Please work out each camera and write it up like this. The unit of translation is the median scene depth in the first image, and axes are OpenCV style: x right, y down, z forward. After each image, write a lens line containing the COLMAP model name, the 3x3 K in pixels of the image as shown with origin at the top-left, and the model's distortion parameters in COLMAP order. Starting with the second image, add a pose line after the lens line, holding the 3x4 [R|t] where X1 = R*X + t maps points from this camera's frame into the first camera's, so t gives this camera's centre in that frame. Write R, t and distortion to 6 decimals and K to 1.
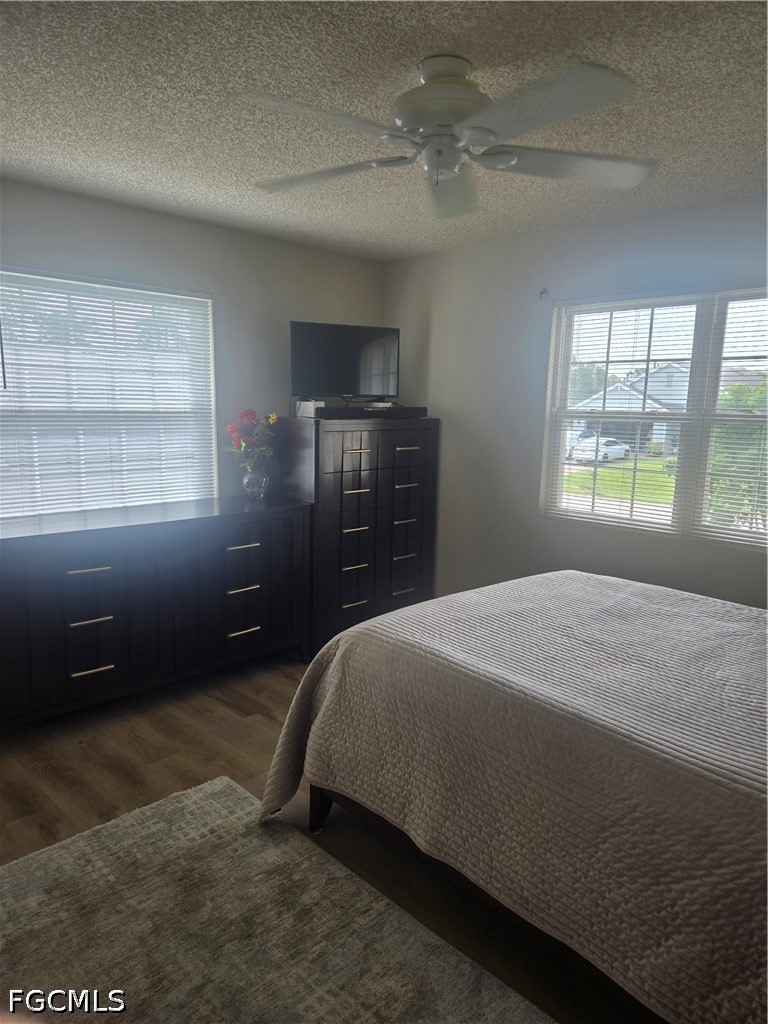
lens RADIAL K [[689.7, 0, 391.8], [0, 689.7, 515.7], [0, 0, 1]] dist [0.073796, -0.048051]
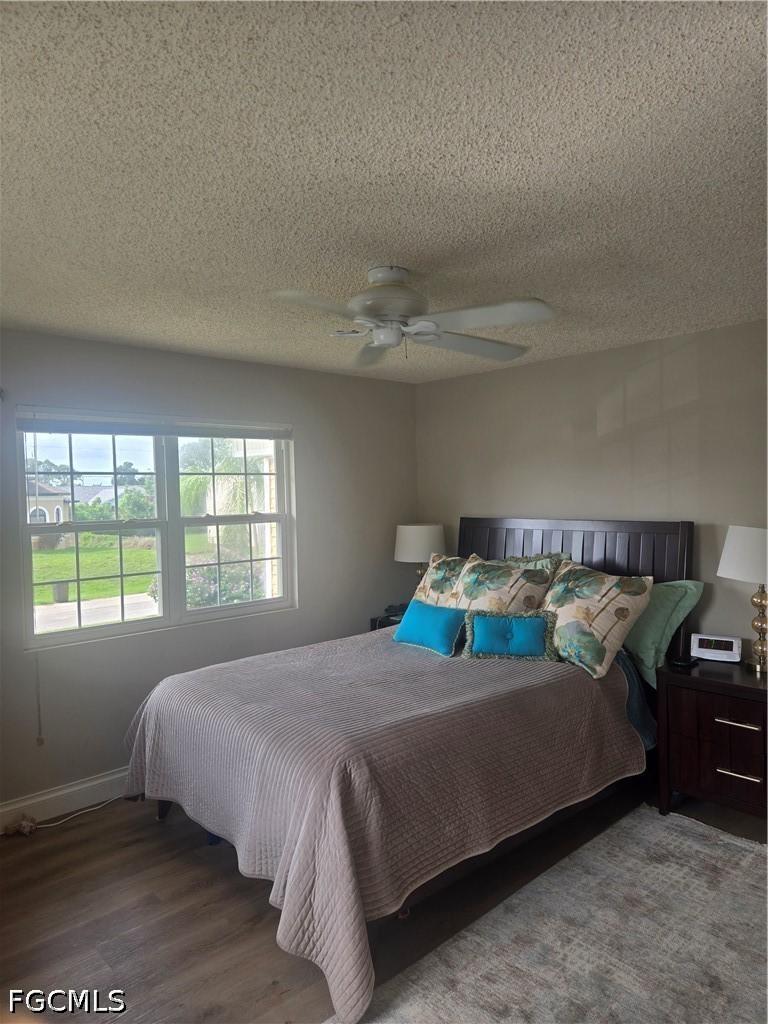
lens RADIAL K [[689.7, 0, 383.7], [0, 689.7, 511.5], [0, 0, 1]] dist [0.073796, -0.048051]
pose [[0.045995, -0.058904, 0.997204, -0.966141], [0.191771, 0.980213, 0.049055, -0.196485], [-0.980361, 0.188978, 0.056381, 0.770498]]
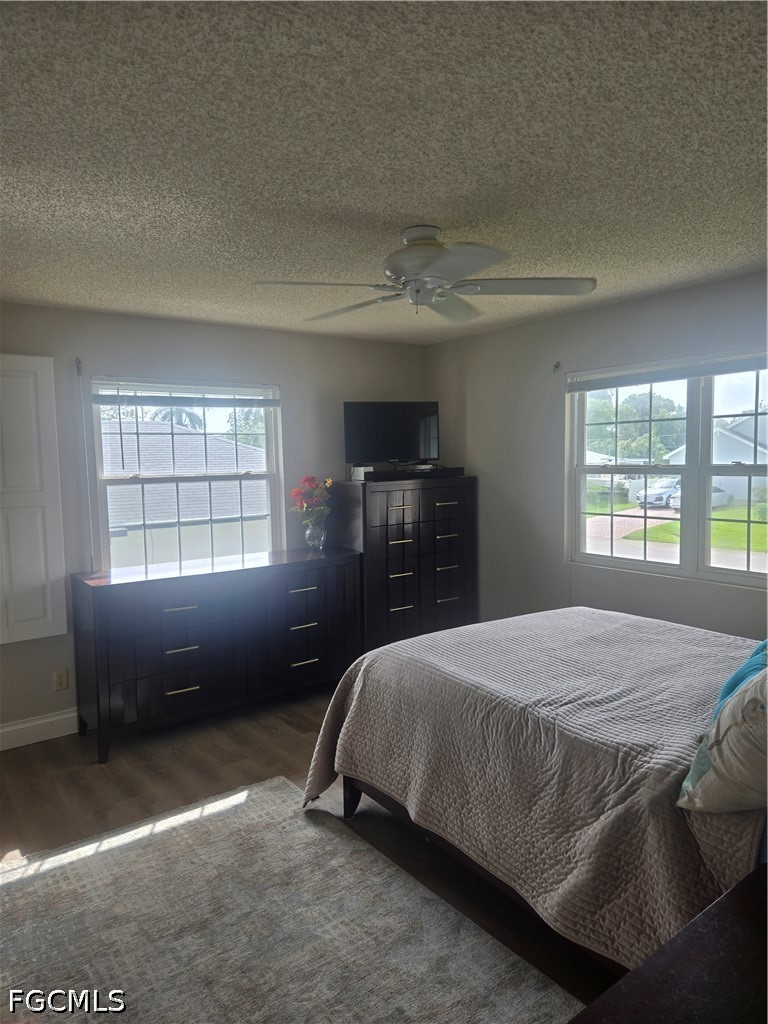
lens RADIAL K [[689.7, 0, 380.1], [0, 689.7, 509.9], [0, 0, 1]] dist [0.073796, -0.048051]
pose [[0.988138, -0.030551, -0.150502, 0.141462], [0.017177, 0.995850, -0.089376, 0.021725], [0.152608, 0.085730, 0.984561, -0.238359]]
